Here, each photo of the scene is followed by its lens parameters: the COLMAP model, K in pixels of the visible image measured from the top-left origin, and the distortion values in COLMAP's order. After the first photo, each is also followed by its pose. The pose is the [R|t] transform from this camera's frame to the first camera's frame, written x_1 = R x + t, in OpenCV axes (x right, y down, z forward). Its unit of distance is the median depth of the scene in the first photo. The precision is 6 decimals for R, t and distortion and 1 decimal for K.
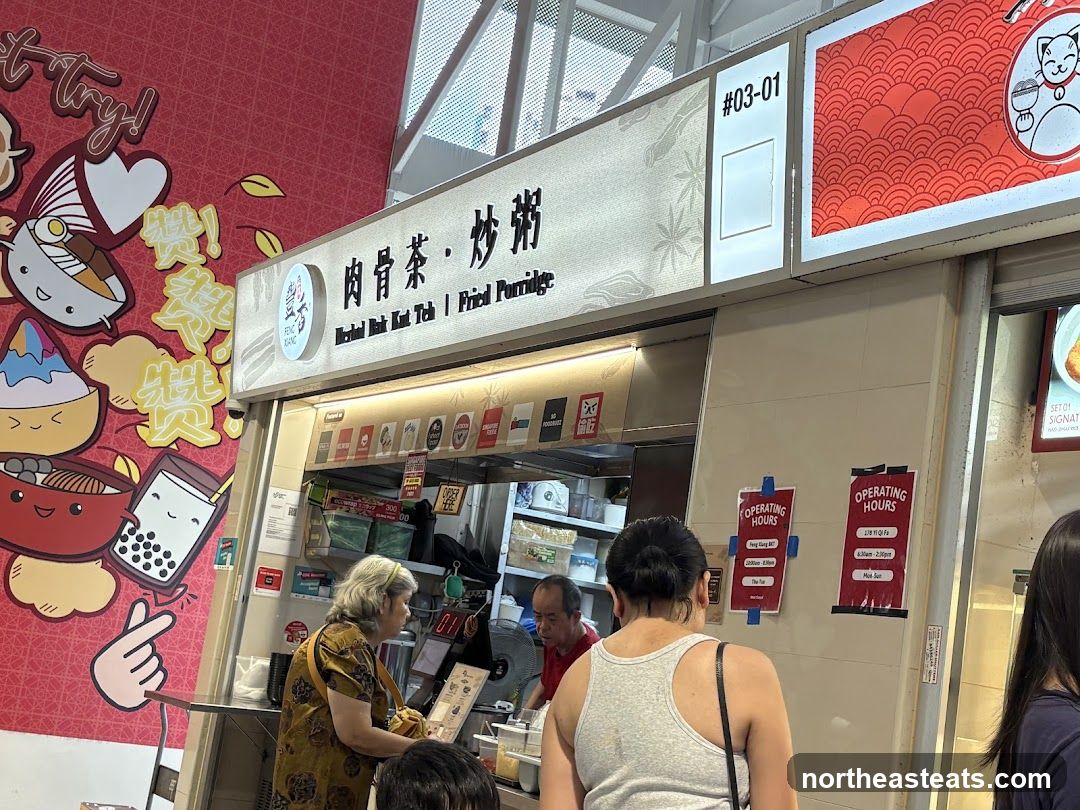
lens RADIAL K [[1551.2, 0, 543.4], [0, 1551.2, 403.2], [0, 0, 1]] dist [0.223325, 0.000000]
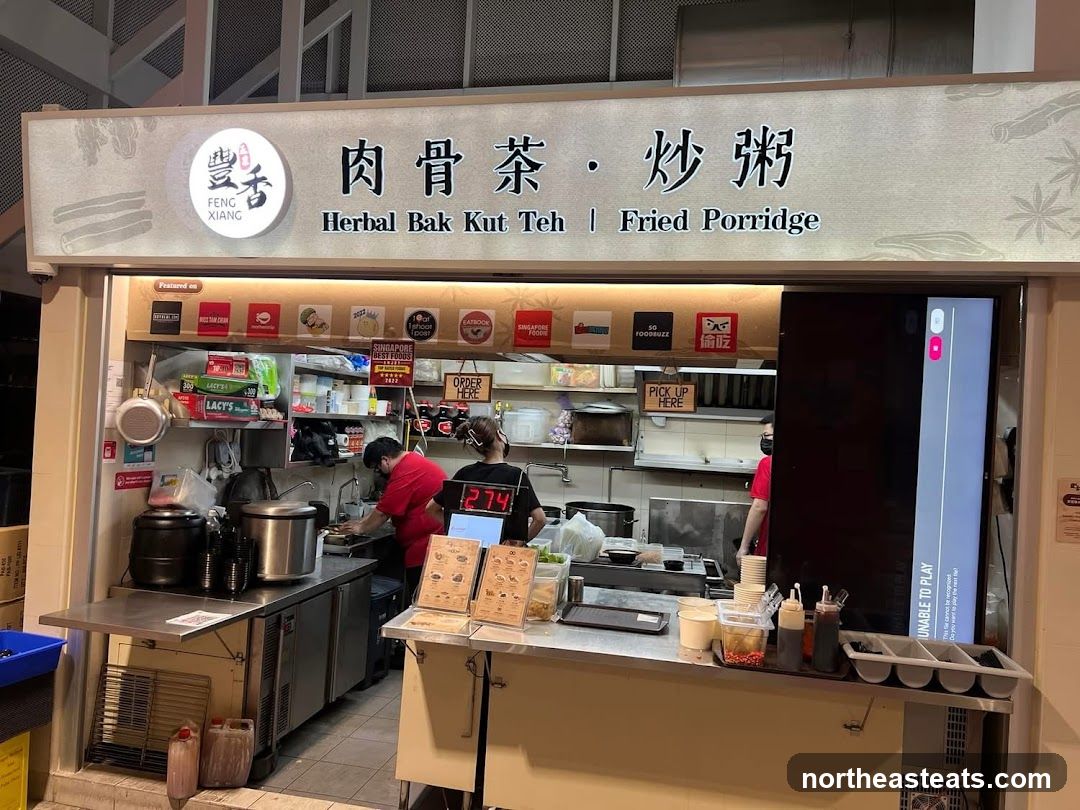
lens RADIAL K [[783.9, 0, 529.1], [0, 783.9, 406.7], [0, 0, 1]] dist [0.041281, -0.047131]
pose [[0.670983, -0.098993, 0.734835, -0.504529], [-0.070329, 0.978083, 0.195980, -0.043101], [-0.738130, -0.183179, 0.649315, 0.703607]]
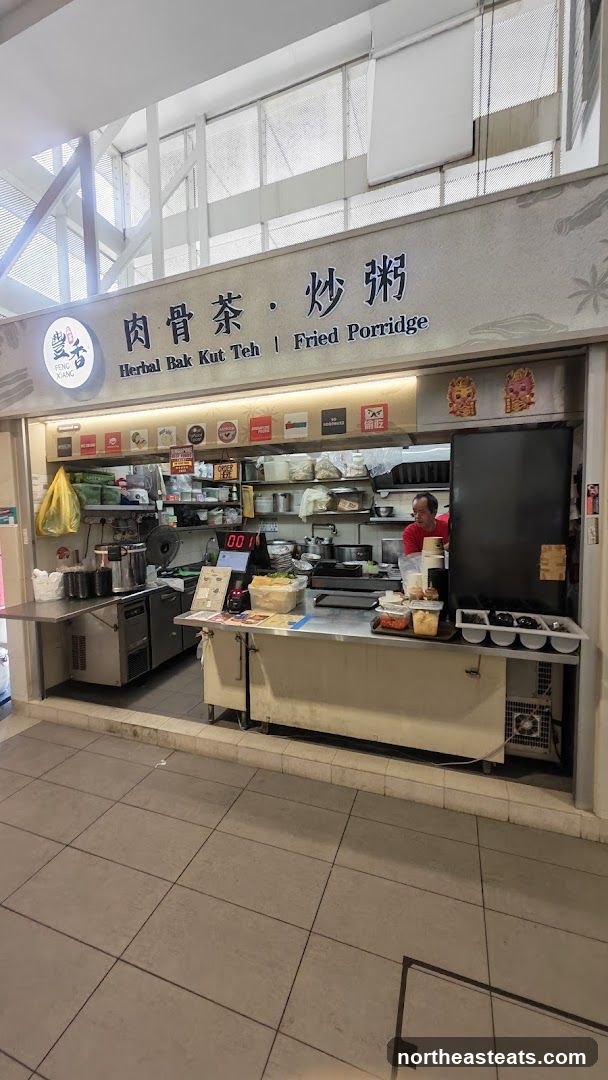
lens RADIAL K [[402.9, 0, 303.0], [0, 402.9, 539.0], [0, 0, 1]] dist [-0.000195, 0.001274]
pose [[0.745787, -0.207614, 0.633007, -0.345310], [0.023896, 0.957923, 0.286028, 0.006849], [-0.665756, -0.198190, 0.719368, 0.694153]]
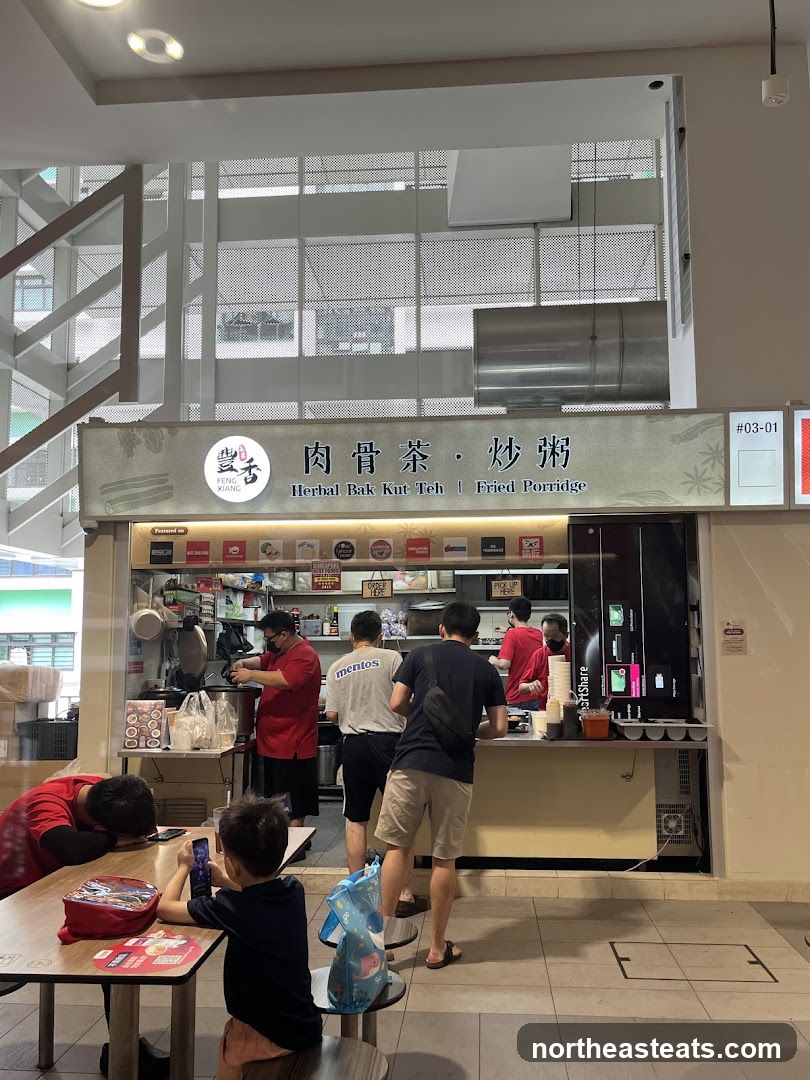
lens RADIAL K [[922.7, 0, 388.4], [0, 922.7, 545.8], [0, 0, 1]] dist [0.064804, -0.034347]
pose [[0.562578, -0.064844, 0.824197, -1.022298], [-0.042835, 0.993294, 0.107385, -0.110759], [-0.825634, -0.095717, 0.556028, 0.499329]]
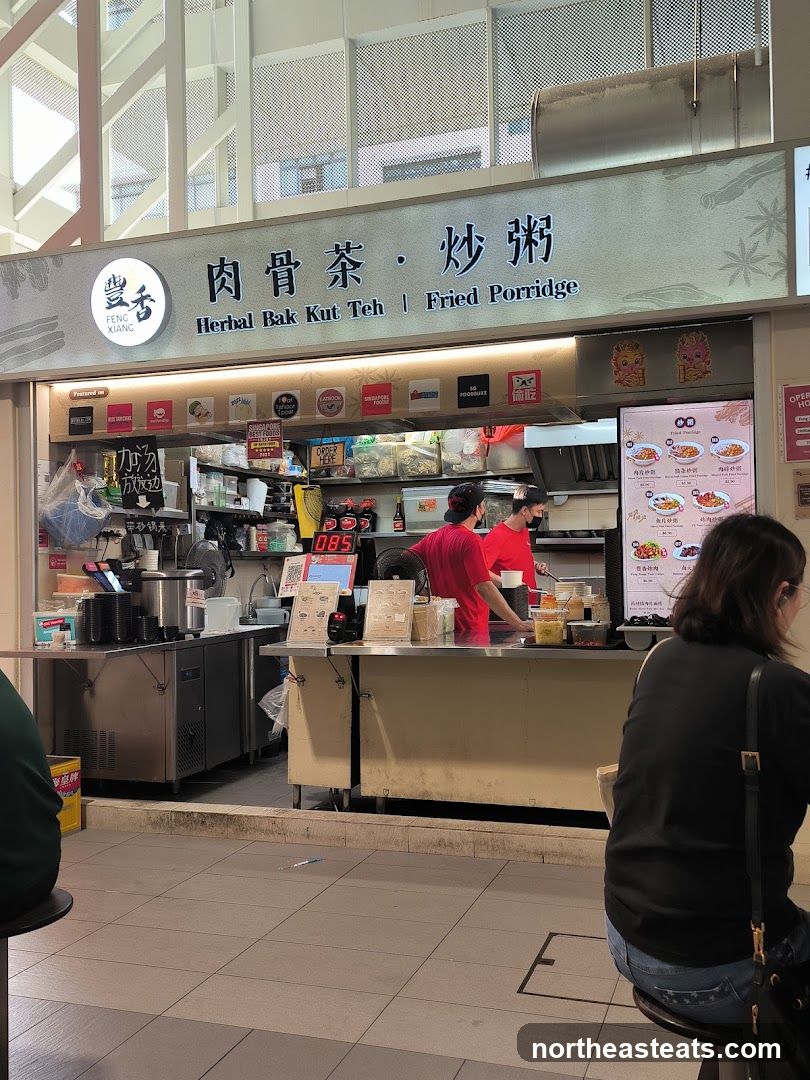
lens RADIAL K [[978.8, 0, 407.1], [0, 978.8, 534.0], [0, 0, 1]] dist [0.038501, 0.000000]
pose [[0.739744, -0.140998, 0.657950, -0.640993], [0.022092, 0.982362, 0.185681, -0.027813], [-0.672525, -0.122821, 0.729812, 0.410765]]
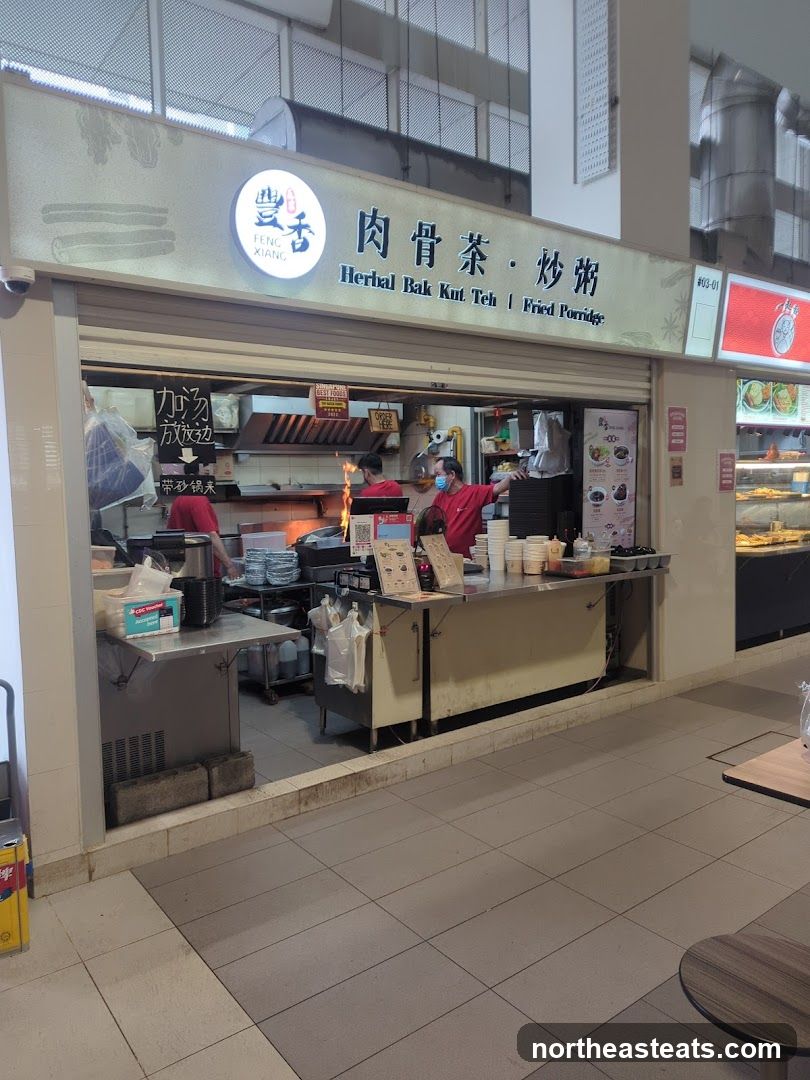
lens RADIAL K [[783.9, 0, 403.9], [0, 783.9, 539.9], [0, 0, 1]] dist [0.041281, -0.047131]
pose [[-0.137548, -0.212770, 0.967372, -0.875367], [-0.155037, 0.969242, 0.191137, 0.032534], [-0.978286, -0.123688, -0.166305, 1.255145]]
